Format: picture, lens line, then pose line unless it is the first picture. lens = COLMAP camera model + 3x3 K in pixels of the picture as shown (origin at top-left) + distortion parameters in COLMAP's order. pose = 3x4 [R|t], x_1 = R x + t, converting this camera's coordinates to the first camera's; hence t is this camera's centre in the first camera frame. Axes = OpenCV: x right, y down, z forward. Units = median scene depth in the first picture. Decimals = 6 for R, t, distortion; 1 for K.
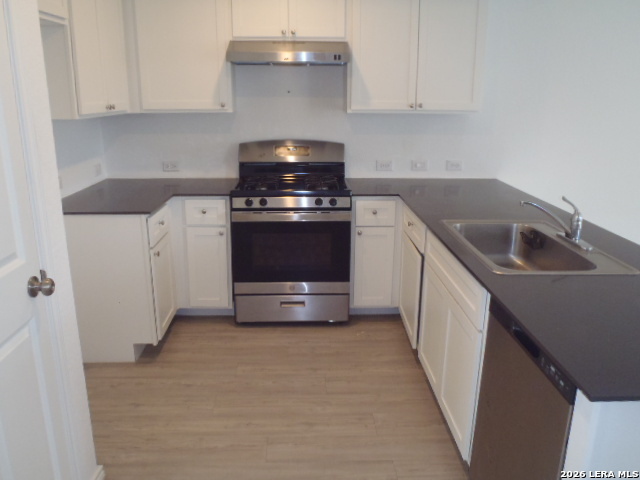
lens RADIAL K [[546.5, 0, 317.7], [0, 546.5, 242.1], [0, 0, 1]] dist [-0.041810, 0.034820]
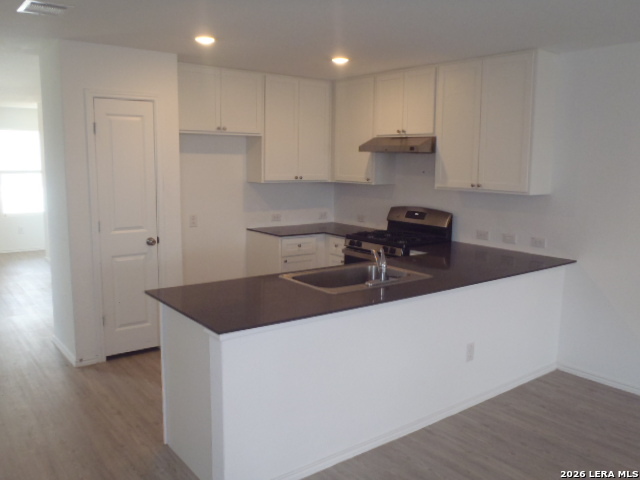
lens RADIAL K [[546.5, 0, 318.6], [0, 546.5, 239.4], [0, 0, 1]] dist [-0.041810, 0.034820]
pose [[0.586058, 0.121492, -0.801109, 0.949678], [-0.229737, 0.973037, -0.020501, -0.028972], [0.777018, 0.196059, 0.598167, 0.030229]]
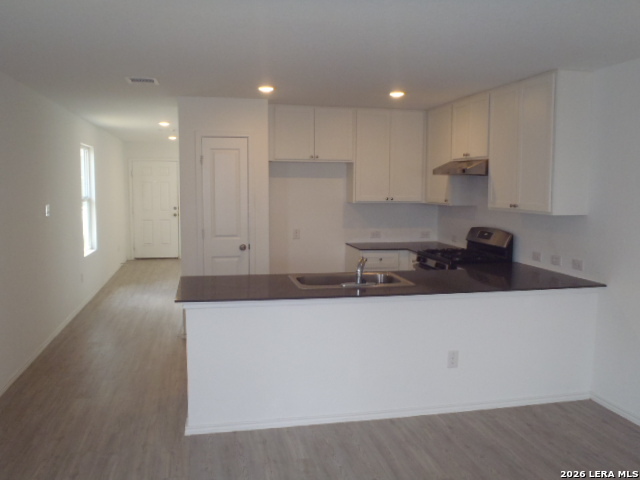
lens RADIAL K [[546.5, 0, 318.4], [0, 546.5, 238.7], [0, 0, 1]] dist [-0.041810, 0.034820]
pose [[0.180532, 0.098424, -0.978632, 1.301432], [-0.270220, 0.961657, 0.046869, -0.116205], [0.945722, 0.255984, 0.200207, 0.351727]]
